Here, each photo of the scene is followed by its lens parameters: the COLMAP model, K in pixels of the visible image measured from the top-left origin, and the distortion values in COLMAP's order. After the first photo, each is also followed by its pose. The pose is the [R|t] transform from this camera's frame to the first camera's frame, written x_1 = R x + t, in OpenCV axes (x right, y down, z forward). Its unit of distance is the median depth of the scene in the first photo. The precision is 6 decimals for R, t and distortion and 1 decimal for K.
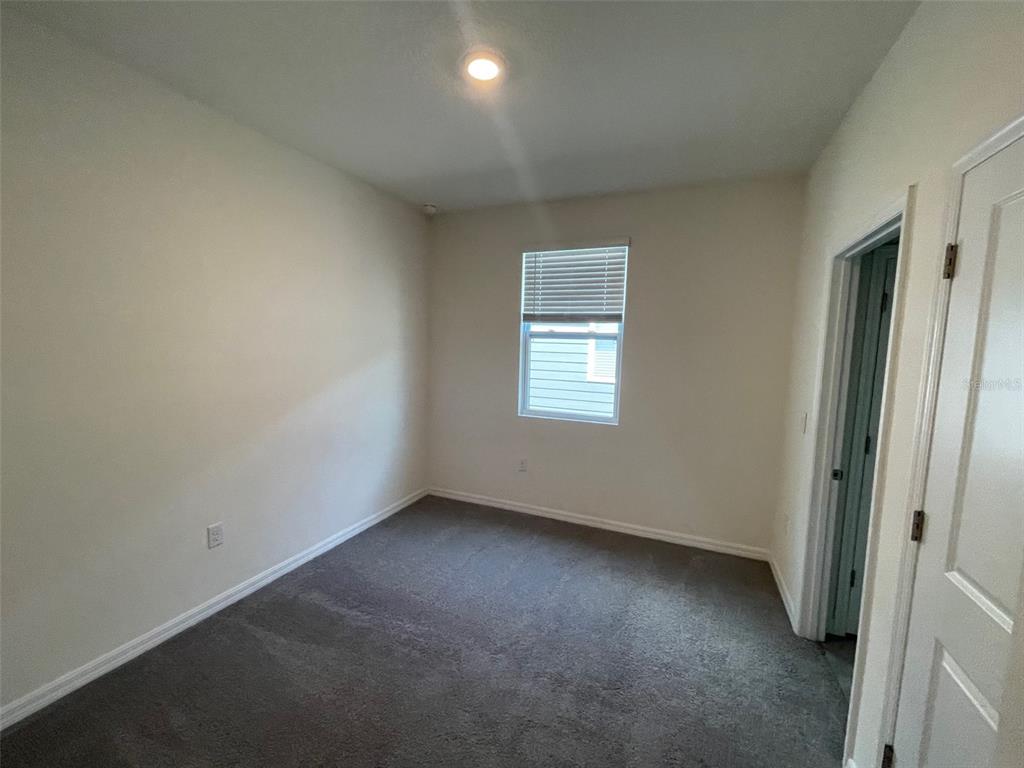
lens RADIAL K [[414.2, 0, 512.0], [0, 414.2, 384.0], [0, 0, 1]] dist [-0.000964, 0.000087]
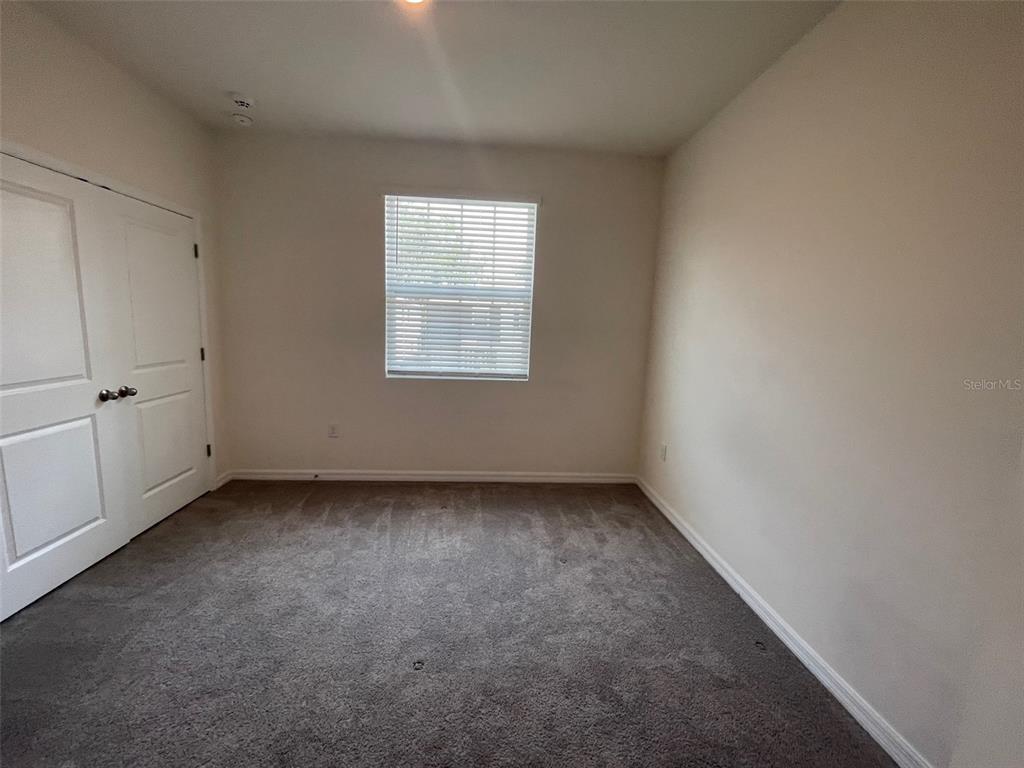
lens RADIAL K [[417.3, 0, 512.4], [0, 417.3, 366.7], [0, 0, 1]] dist [-0.000125, 0.000020]
pose [[0.891463, -0.058888, 0.449250, -0.301868], [0.029204, 0.996924, 0.072726, -0.012949], [-0.452151, -0.051713, 0.890441, 0.116716]]
